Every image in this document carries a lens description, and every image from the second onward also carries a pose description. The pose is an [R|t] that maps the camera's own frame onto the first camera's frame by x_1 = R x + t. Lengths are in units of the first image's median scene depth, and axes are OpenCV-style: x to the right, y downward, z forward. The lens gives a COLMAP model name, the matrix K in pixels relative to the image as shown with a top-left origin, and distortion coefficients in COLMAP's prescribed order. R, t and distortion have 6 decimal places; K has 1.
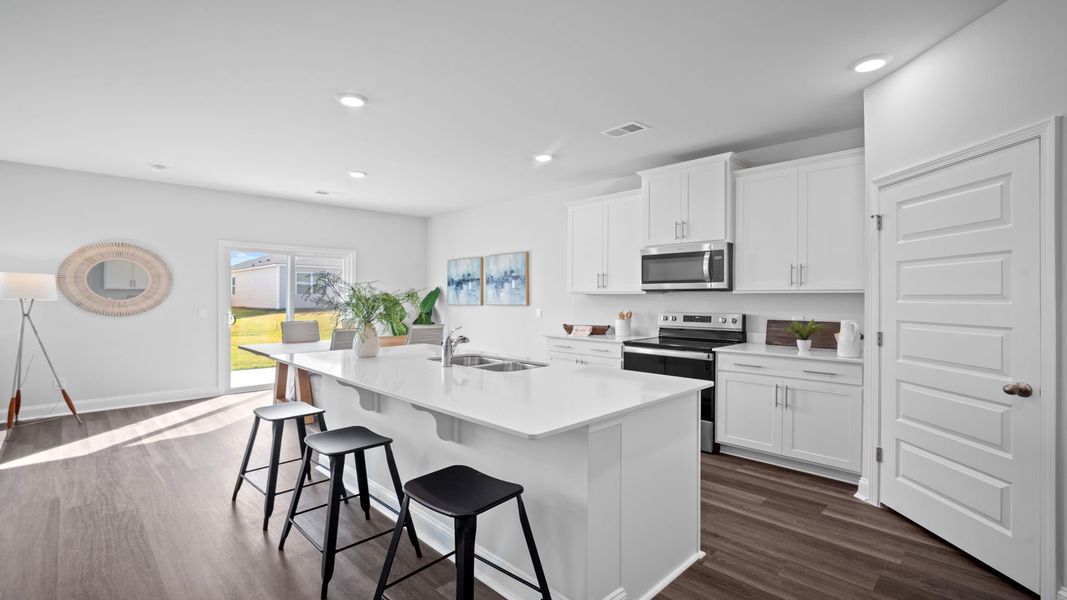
lens RADIAL K [[471.2, 0, 531.2], [0, 471.2, 300.0], [0, 0, 1]] dist [-0.012583, 0.001272]
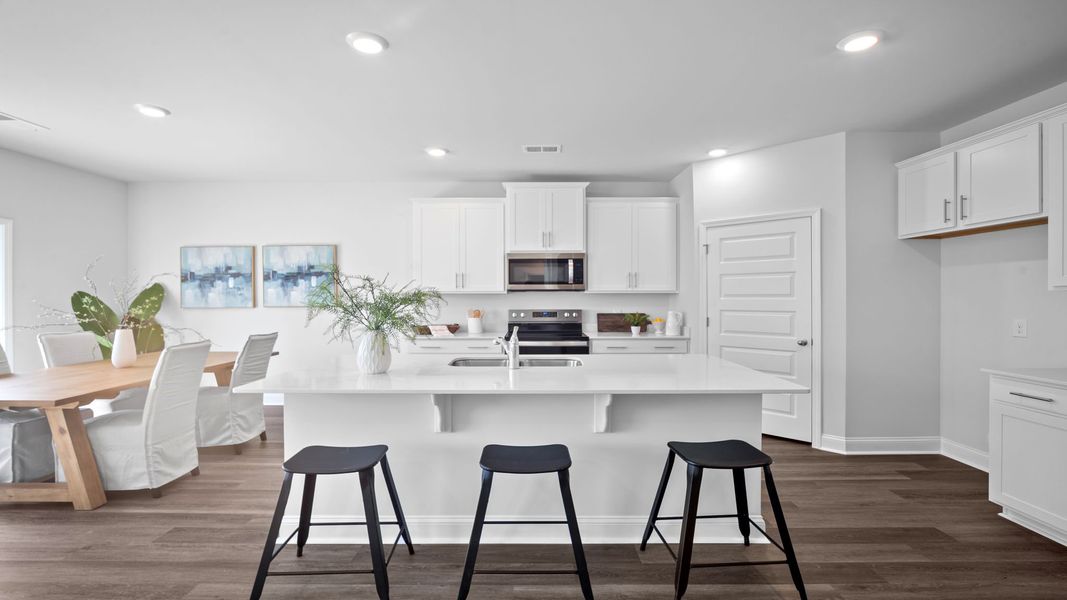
lens RADIAL K [[471.2, 0, 531.2], [0, 471.2, 300.0], [0, 0, 1]] dist [-0.012583, 0.001272]
pose [[0.702692, -0.008250, 0.711446, -0.566819], [0.007427, 0.999963, 0.004260, -0.002263], [-0.711455, 0.002290, 0.702728, 0.200733]]
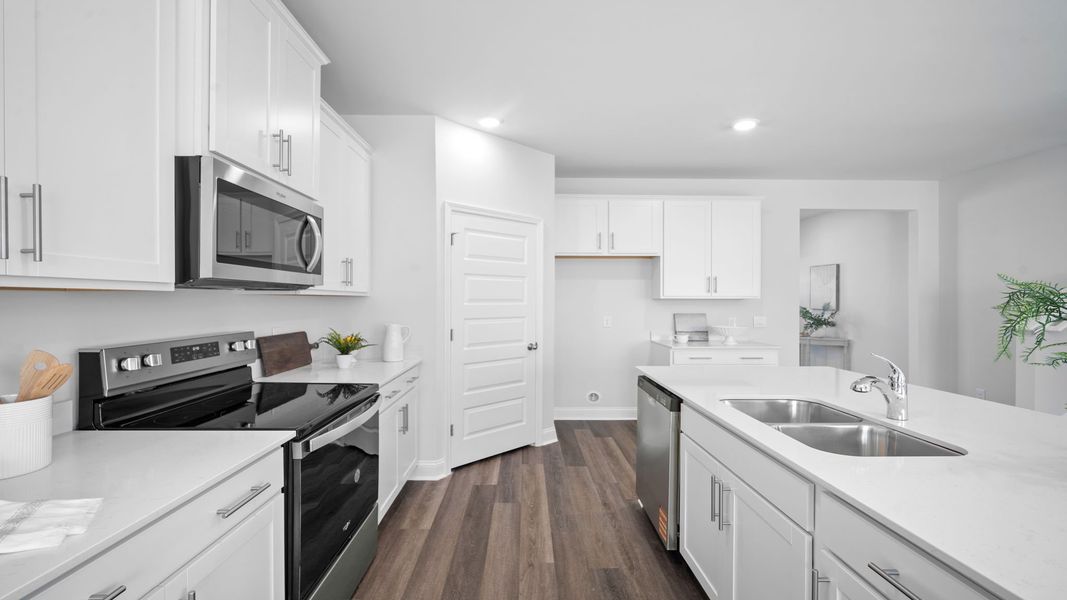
lens RADIAL K [[477.8, 0, 533.5], [0, 477.8, 300.0], [0, 0, 1]] dist [-0.018606, 0.004418]
pose [[-0.720634, -0.006593, 0.693284, -0.181916], [-0.001820, 0.999969, 0.007617, -0.011716], [-0.693313, 0.004228, -0.720624, 1.191520]]
